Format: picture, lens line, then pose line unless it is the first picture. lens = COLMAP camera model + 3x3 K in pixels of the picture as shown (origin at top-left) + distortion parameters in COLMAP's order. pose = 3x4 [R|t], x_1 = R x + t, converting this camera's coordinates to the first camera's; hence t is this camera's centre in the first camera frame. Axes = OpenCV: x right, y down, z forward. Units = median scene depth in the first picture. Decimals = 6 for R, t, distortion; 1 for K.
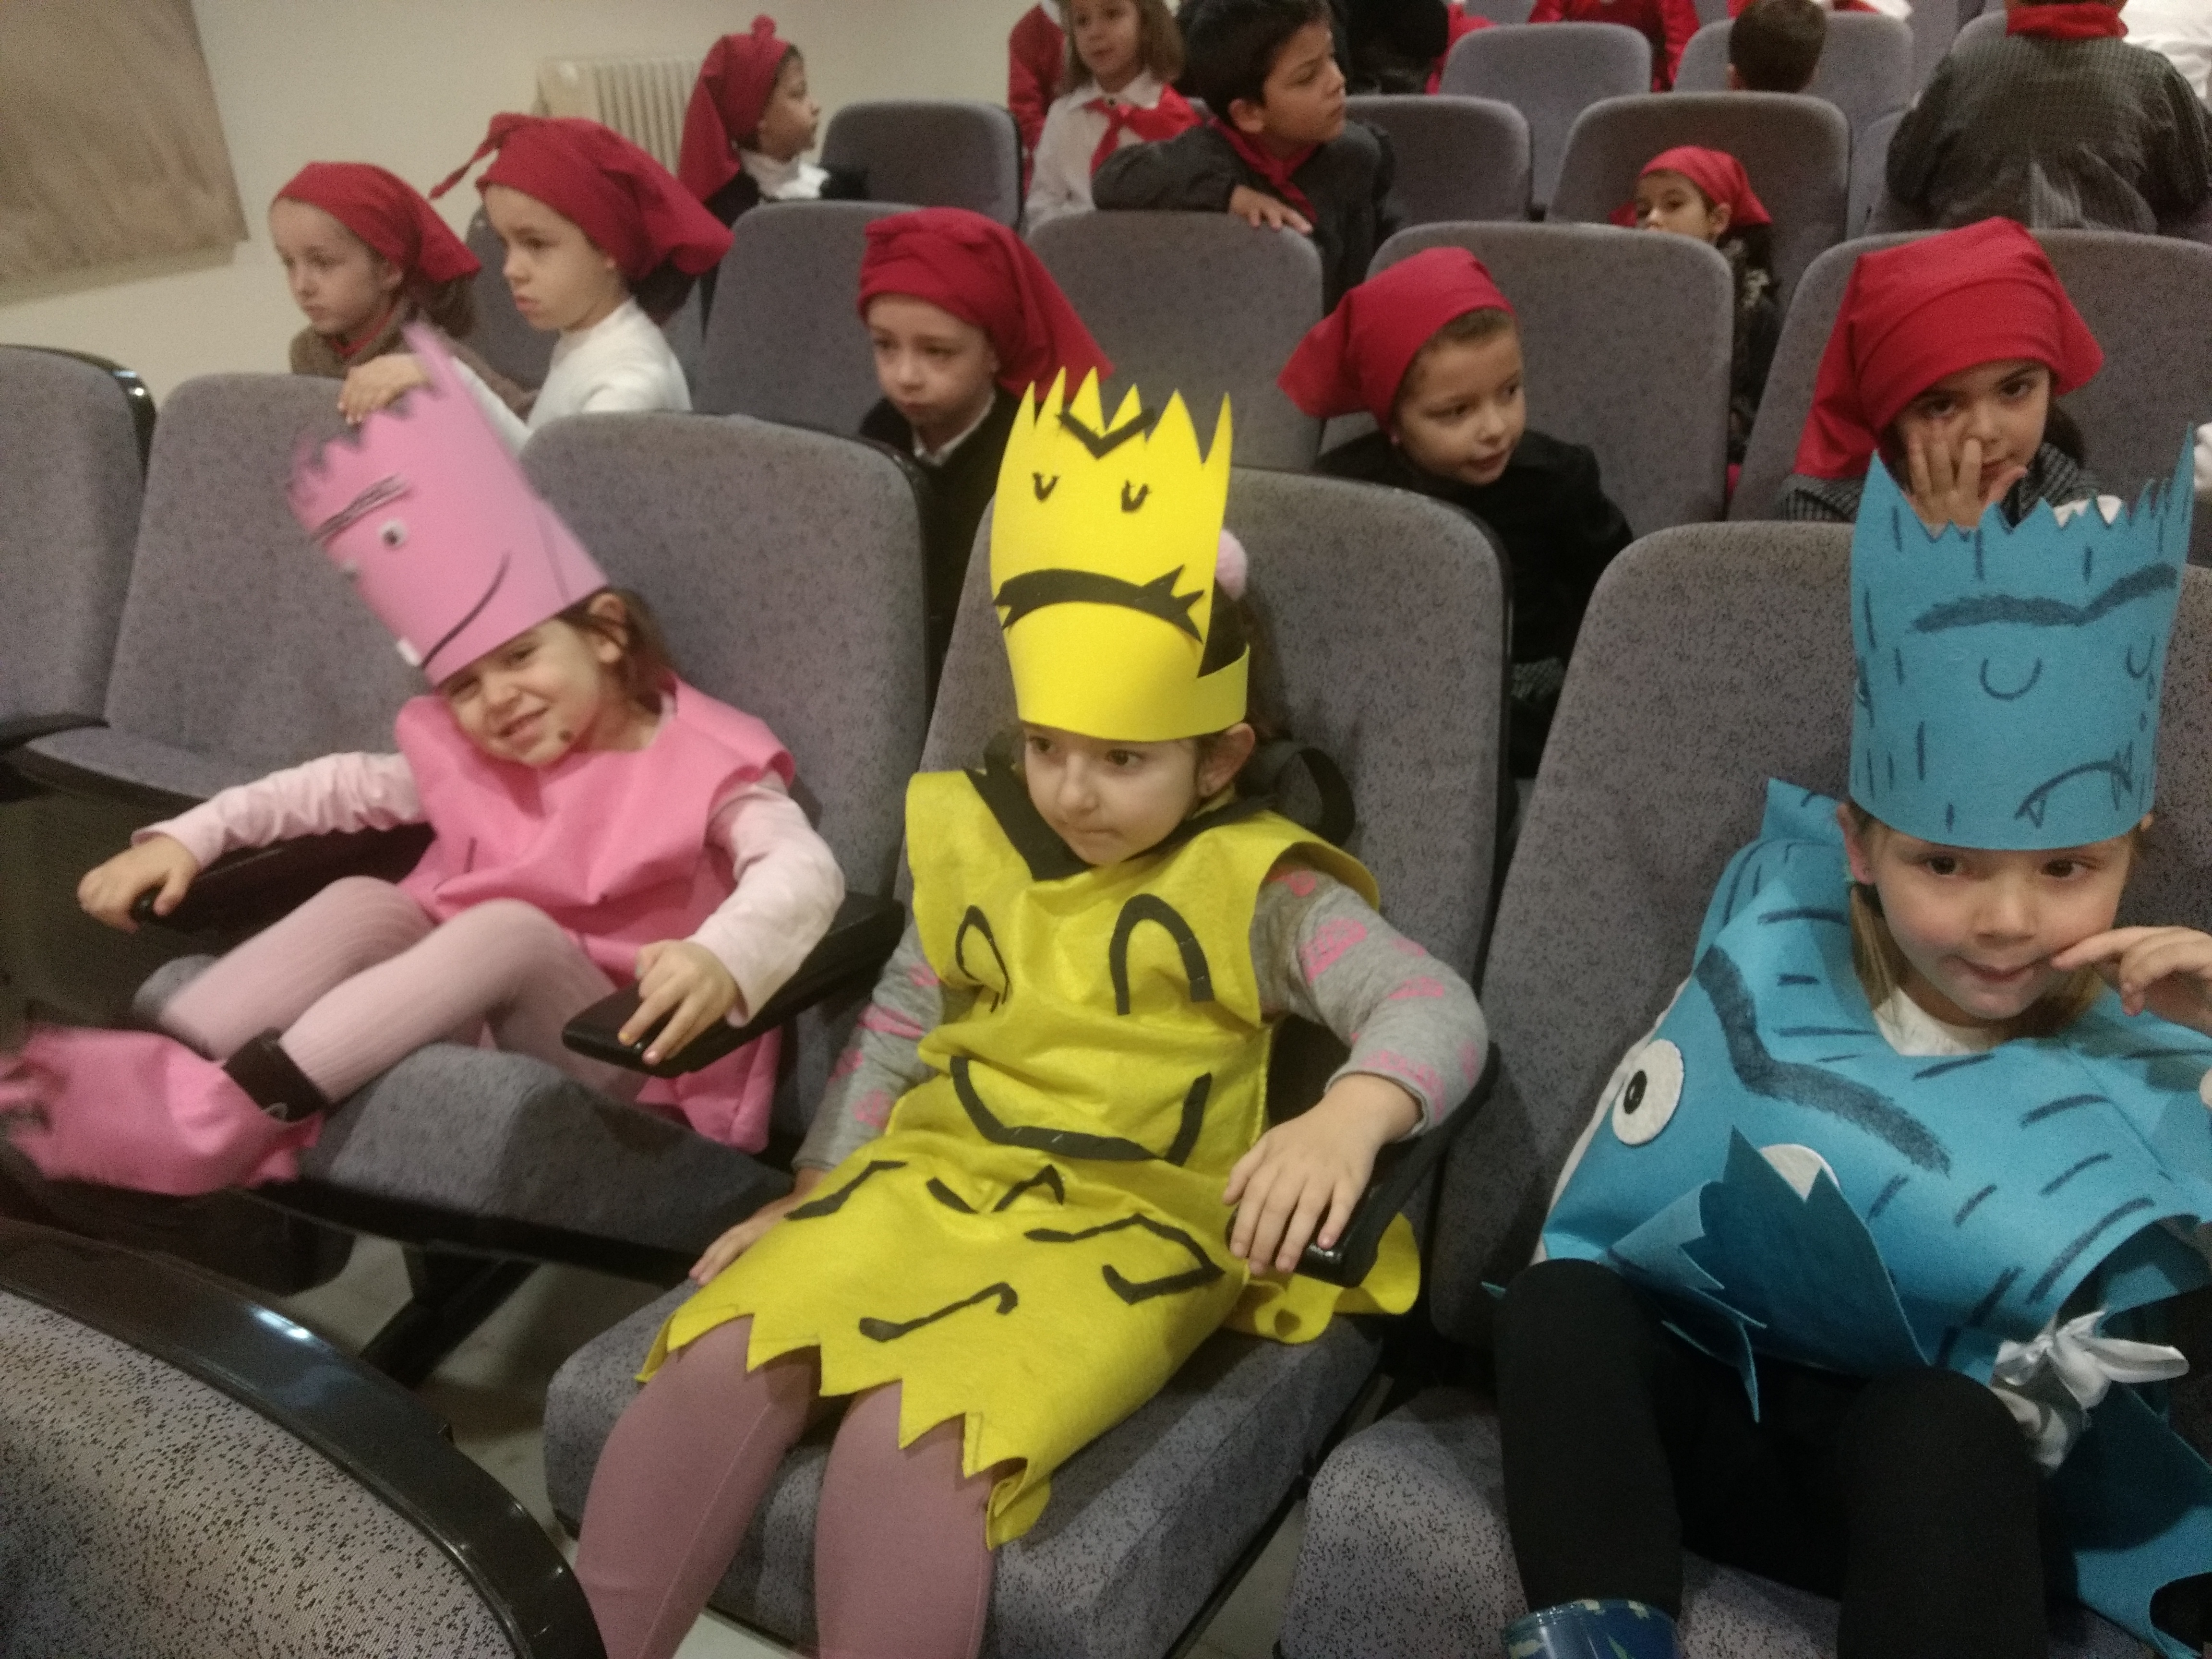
lens RADIAL K [[2177.3, 0, 1105.4], [0, 2177.3, 821.6], [0, 0, 1]] dist [0.174324, 0.028341]
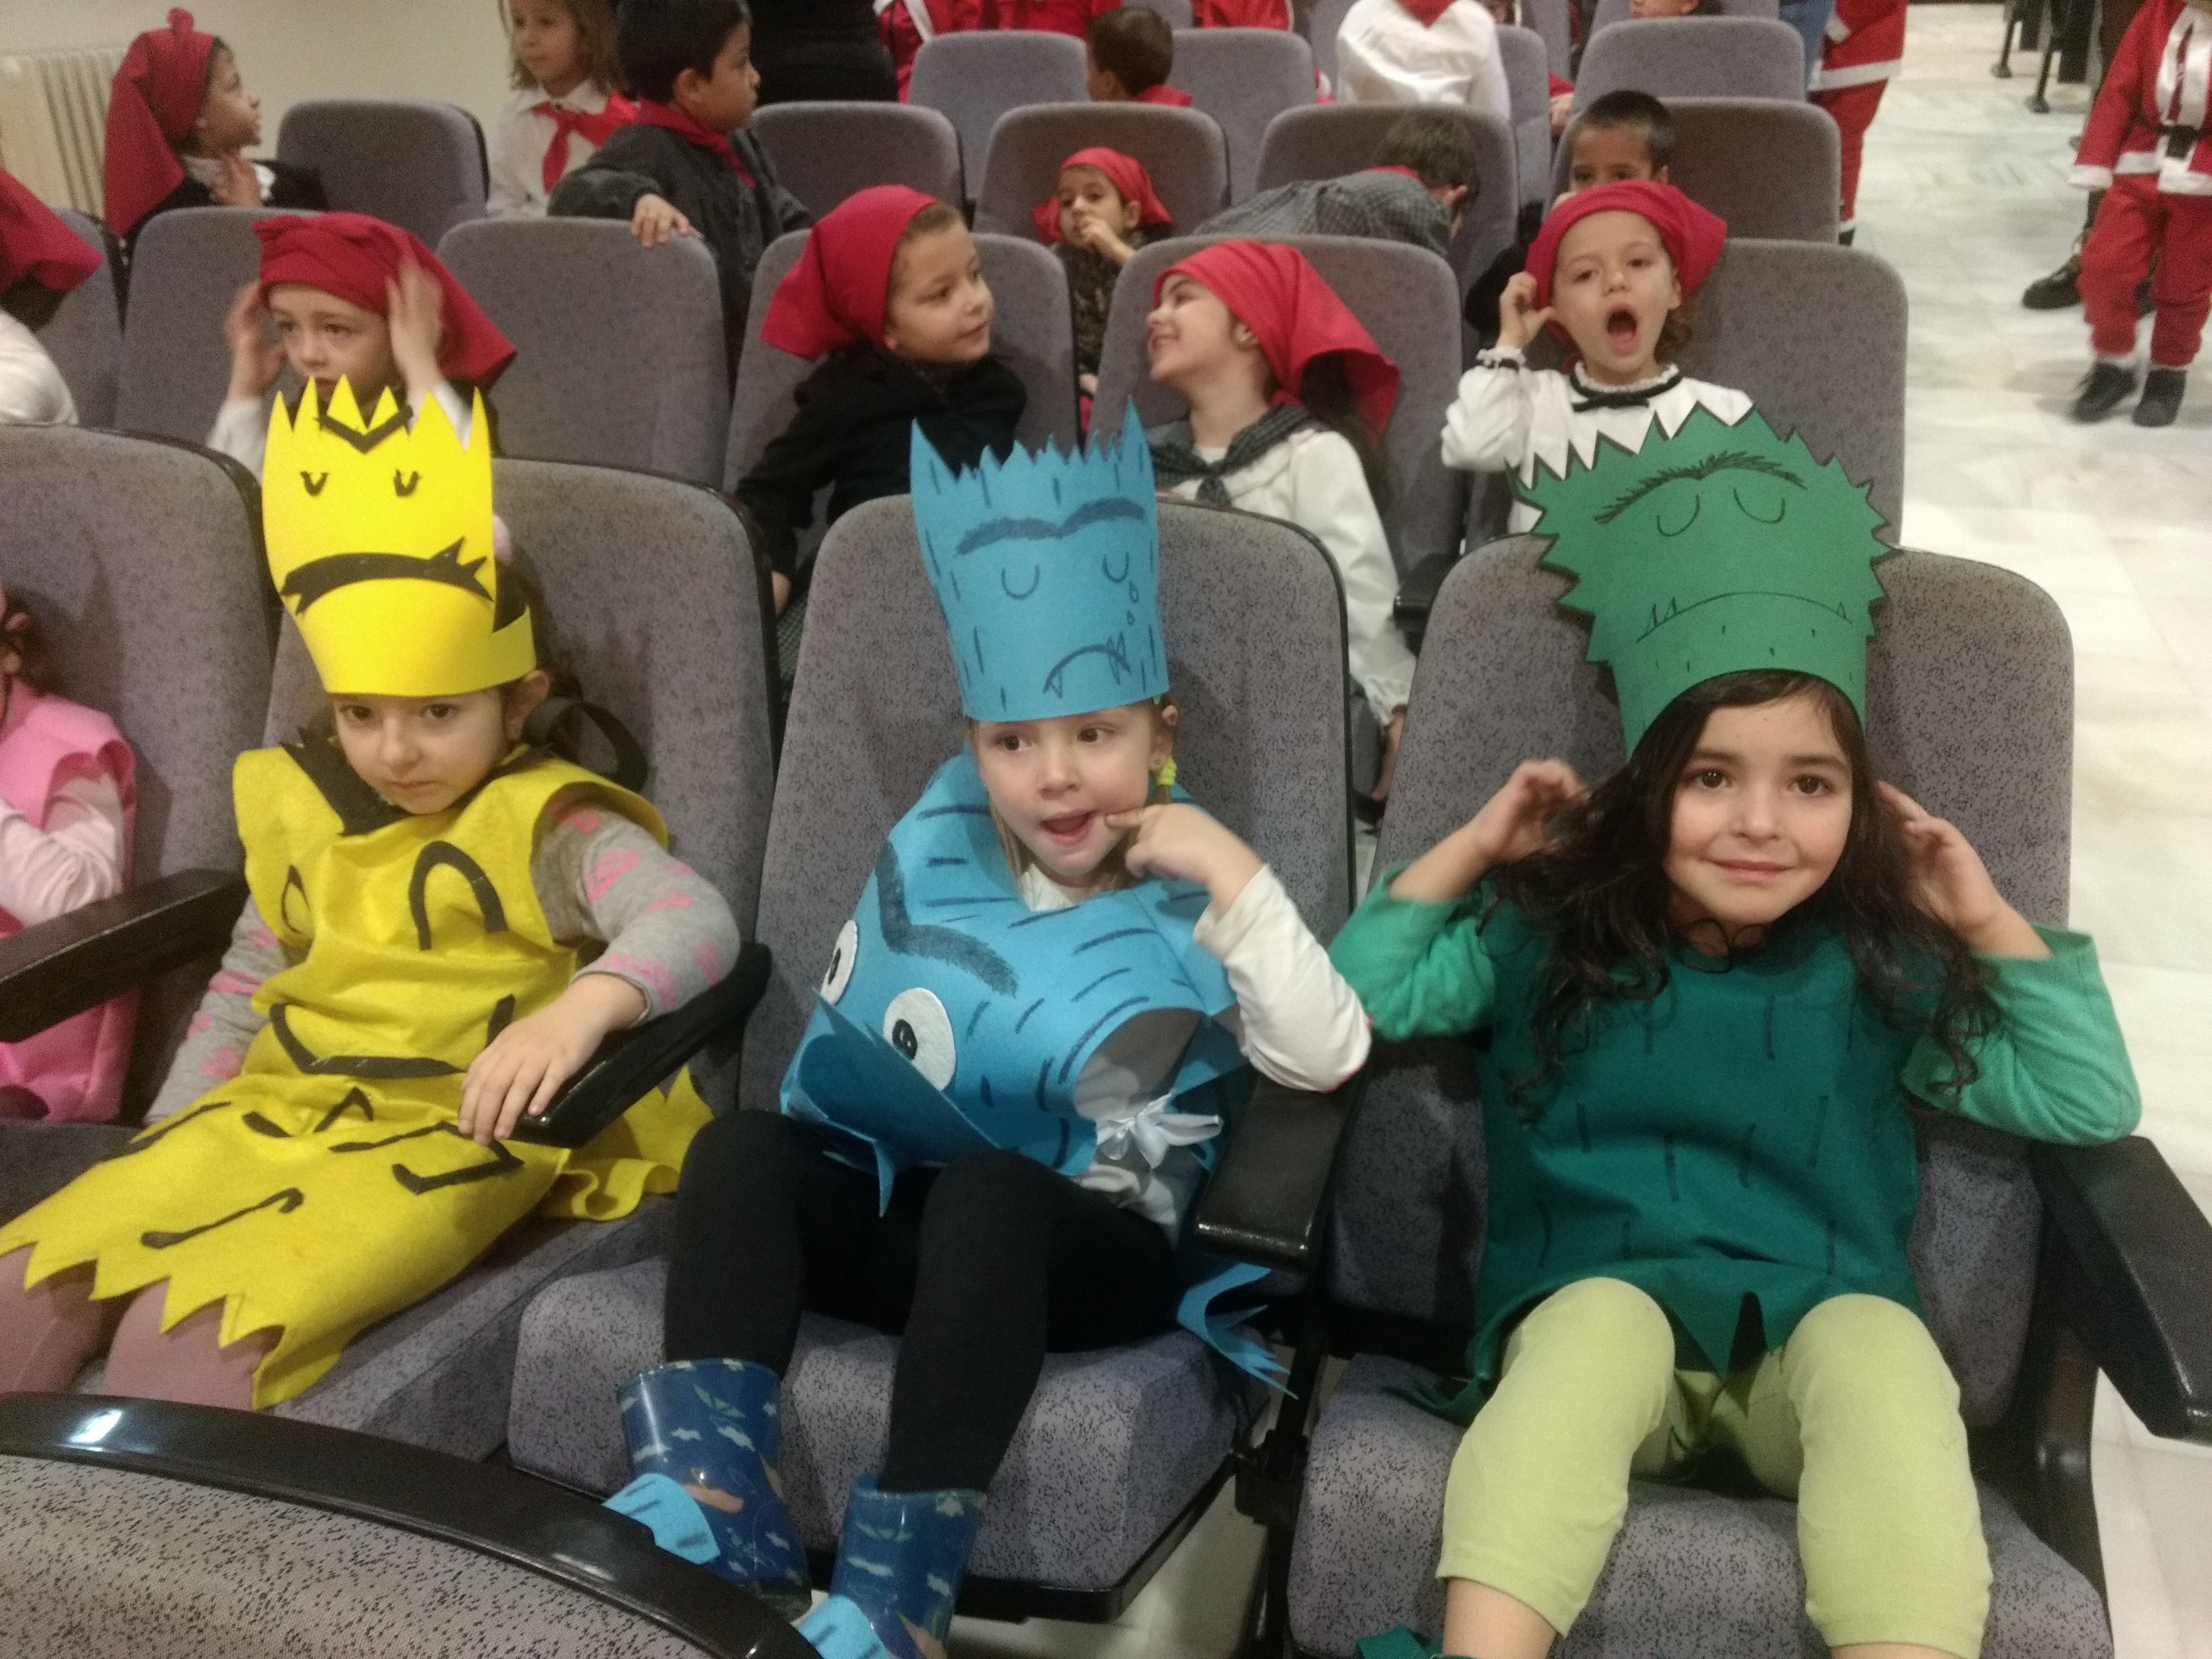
lens RADIAL K [[2177.3, 0, 1105.4], [0, 2177.3, 821.6], [0, 0, 1]] dist [0.174324, 0.028341]
pose [[0.984761, -0.076955, 0.155958, 0.181311], [0.075836, 0.997034, 0.013122, 0.034111], [-0.156505, -0.001095, 0.987677, -0.186502]]
